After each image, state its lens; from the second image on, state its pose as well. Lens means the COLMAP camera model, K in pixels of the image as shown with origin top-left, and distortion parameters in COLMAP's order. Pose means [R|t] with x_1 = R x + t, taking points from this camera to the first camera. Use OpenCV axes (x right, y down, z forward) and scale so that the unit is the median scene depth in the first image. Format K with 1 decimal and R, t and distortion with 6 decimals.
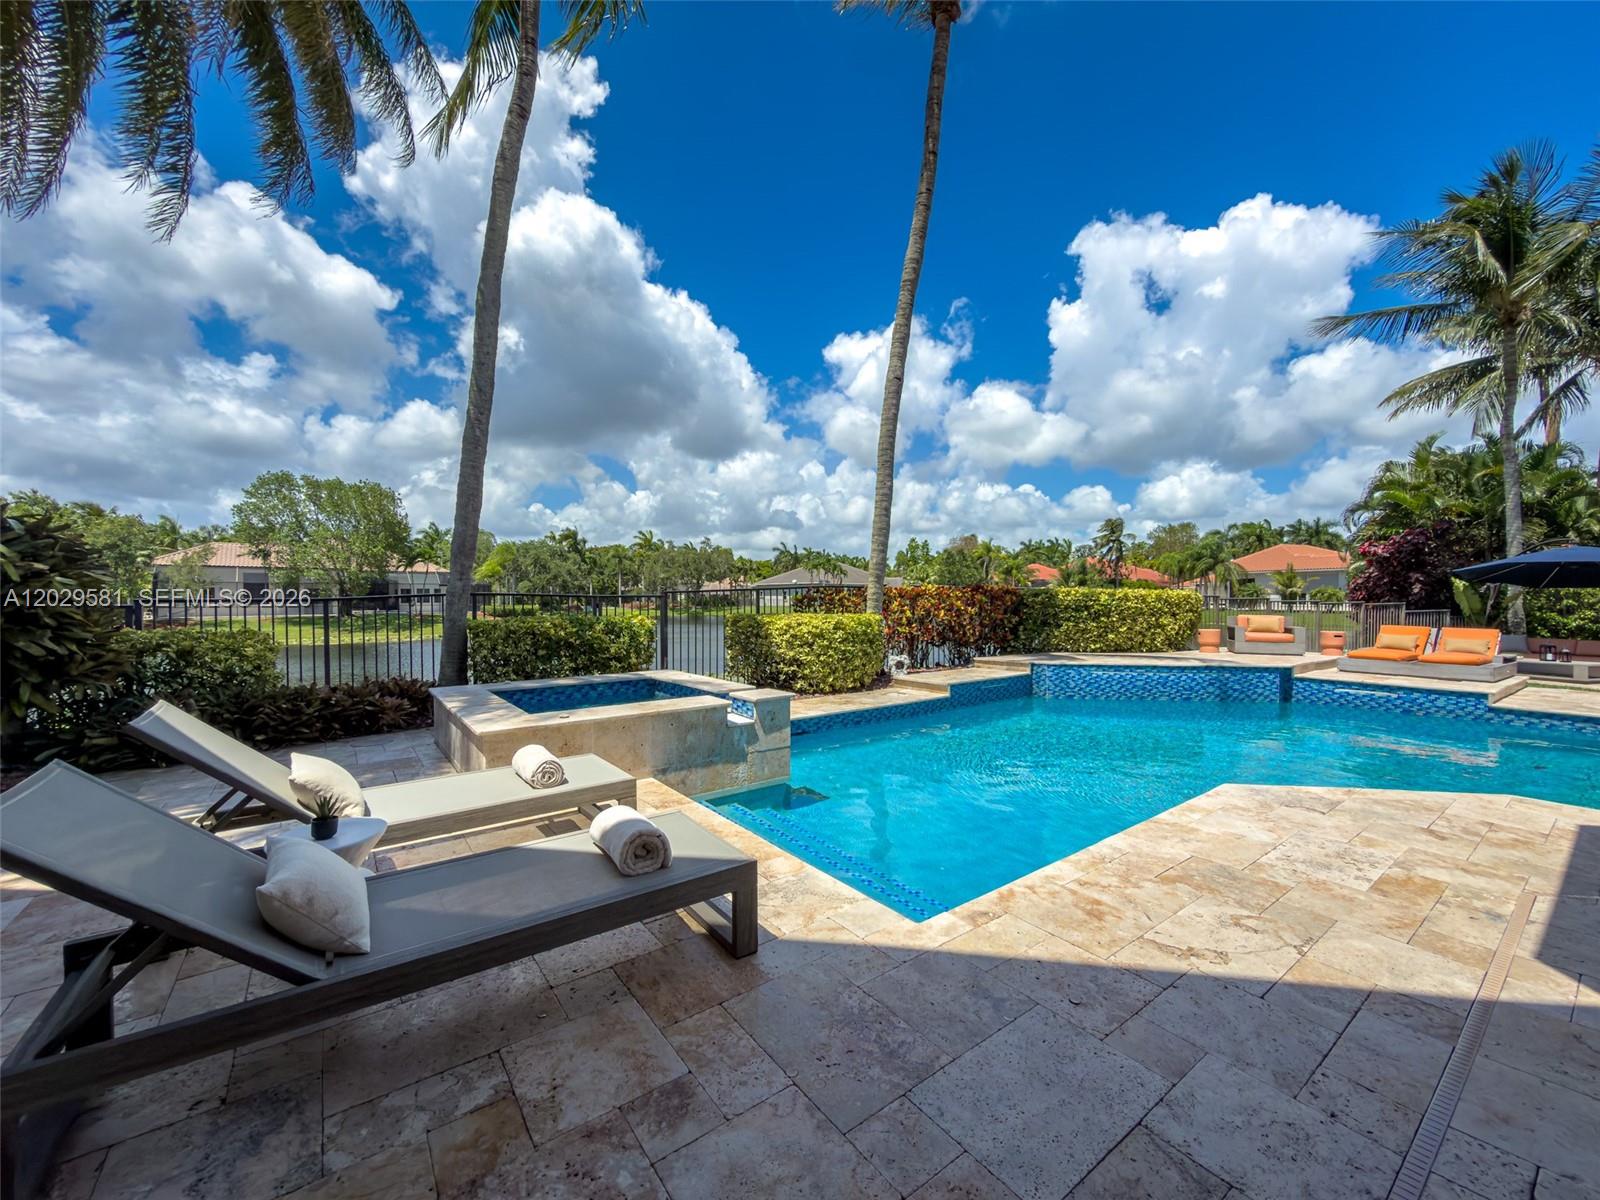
lens RADIAL K [[639.6, 0, 799.4], [0, 639.6, 604.4], [0, 0, 1]] dist [-0.002507, 0.000176]
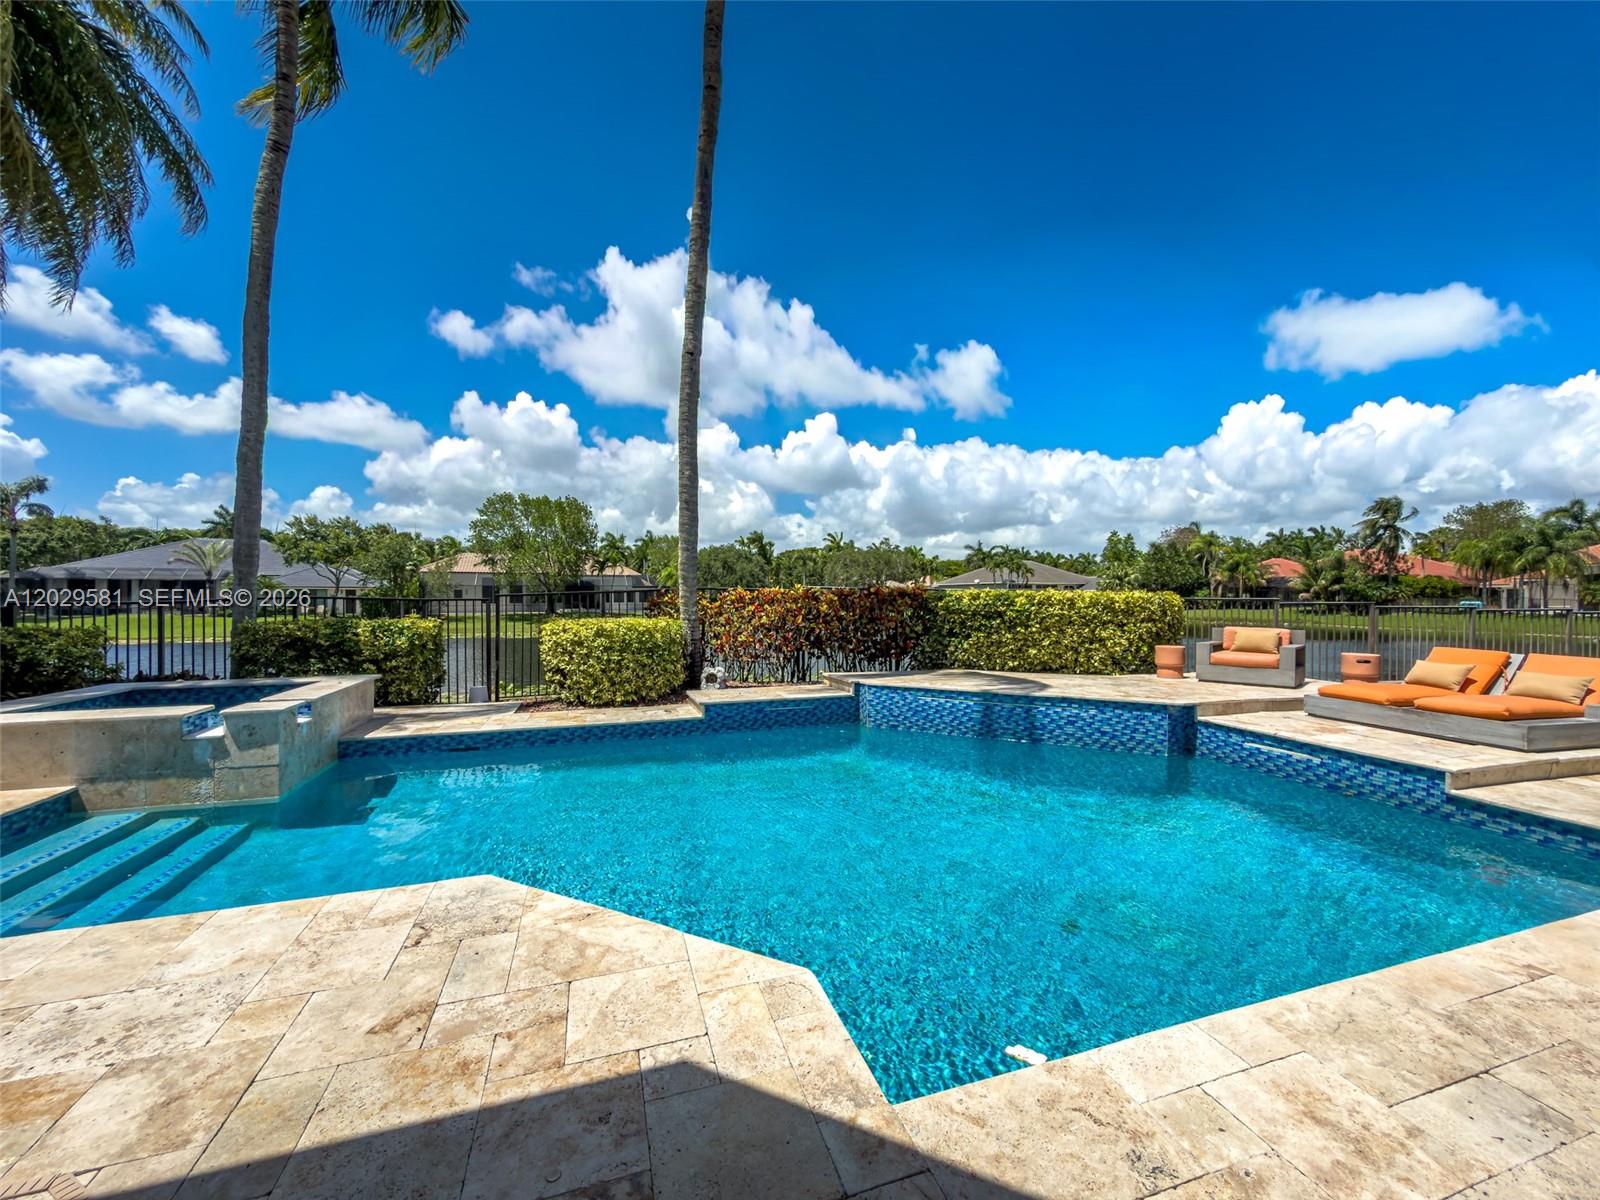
lens RADIAL K [[639.6, 0, 799.4], [0, 639.6, 604.4], [0, 0, 1]] dist [-0.002507, 0.000176]
pose [[0.947657, 0.004438, -0.319258, 0.621264], [-0.004590, 0.999989, 0.000279, -0.008535], [0.319256, 0.001201, 0.947668, 0.229001]]
